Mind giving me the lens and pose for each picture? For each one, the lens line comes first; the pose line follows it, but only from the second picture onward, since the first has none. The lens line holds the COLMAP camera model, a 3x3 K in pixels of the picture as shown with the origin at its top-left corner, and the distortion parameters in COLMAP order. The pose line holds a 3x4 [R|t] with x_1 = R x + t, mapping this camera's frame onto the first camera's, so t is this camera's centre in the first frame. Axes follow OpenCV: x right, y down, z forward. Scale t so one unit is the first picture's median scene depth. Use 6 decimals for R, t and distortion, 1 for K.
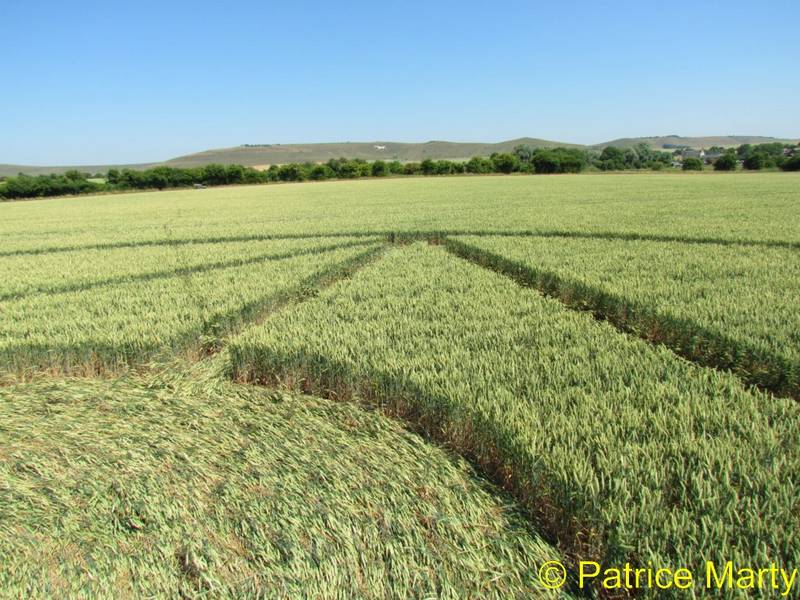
lens RADIAL K [[572.3, 0, 399.5], [0, 572.3, 296.6], [0, 0, 1]] dist [-0.024035, -0.000163]
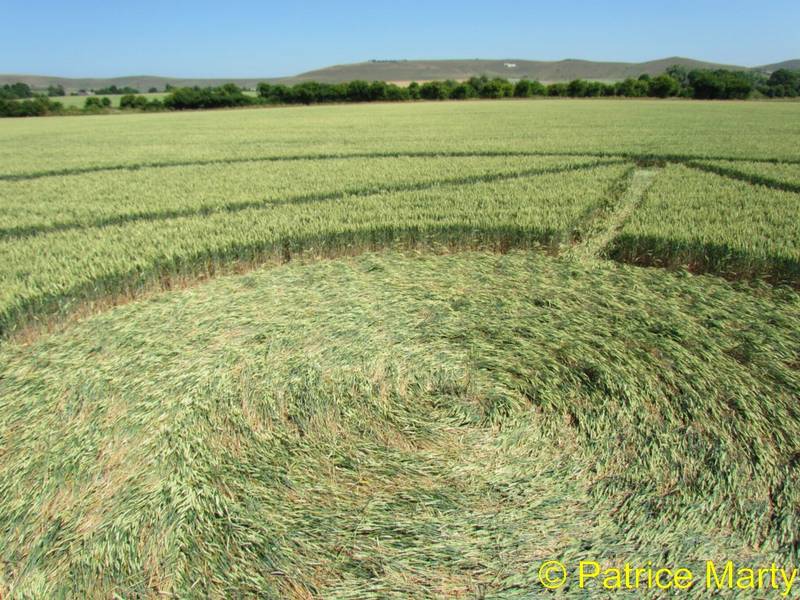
lens RADIAL K [[572.3, 0, 402.8], [0, 572.3, 297.4], [0, 0, 1]] dist [-0.024035, -0.000163]
pose [[0.979634, 0.087399, -0.180774, -0.175284], [-0.062694, 0.988427, 0.138135, 0.025296], [0.190755, -0.123988, 0.973776, -0.115900]]
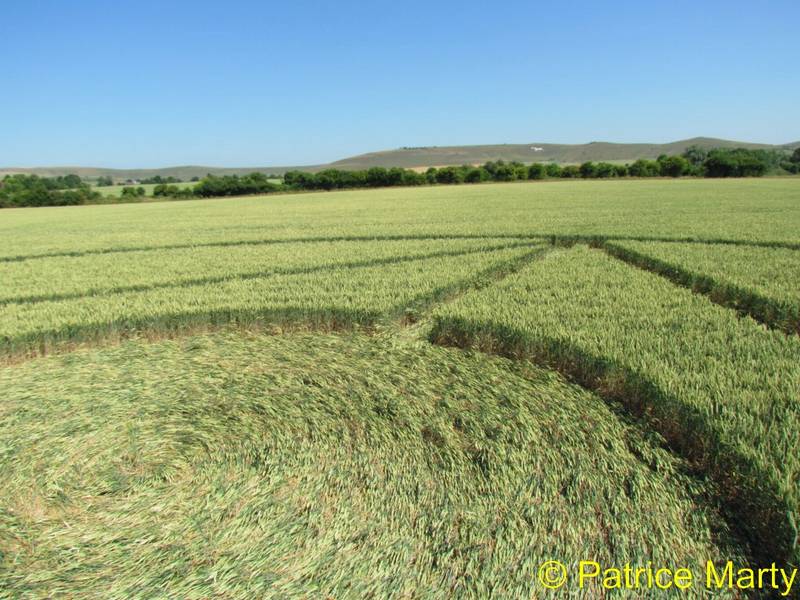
lens RADIAL K [[572.3, 0, 398.1], [0, 572.3, 300.5], [0, 0, 1]] dist [-0.024035, -0.000163]
pose [[0.965392, 0.056643, -0.254577, -0.012730], [-0.055783, 0.998387, 0.010602, 0.013219], [0.254767, 0.003966, 0.966994, -0.102151]]
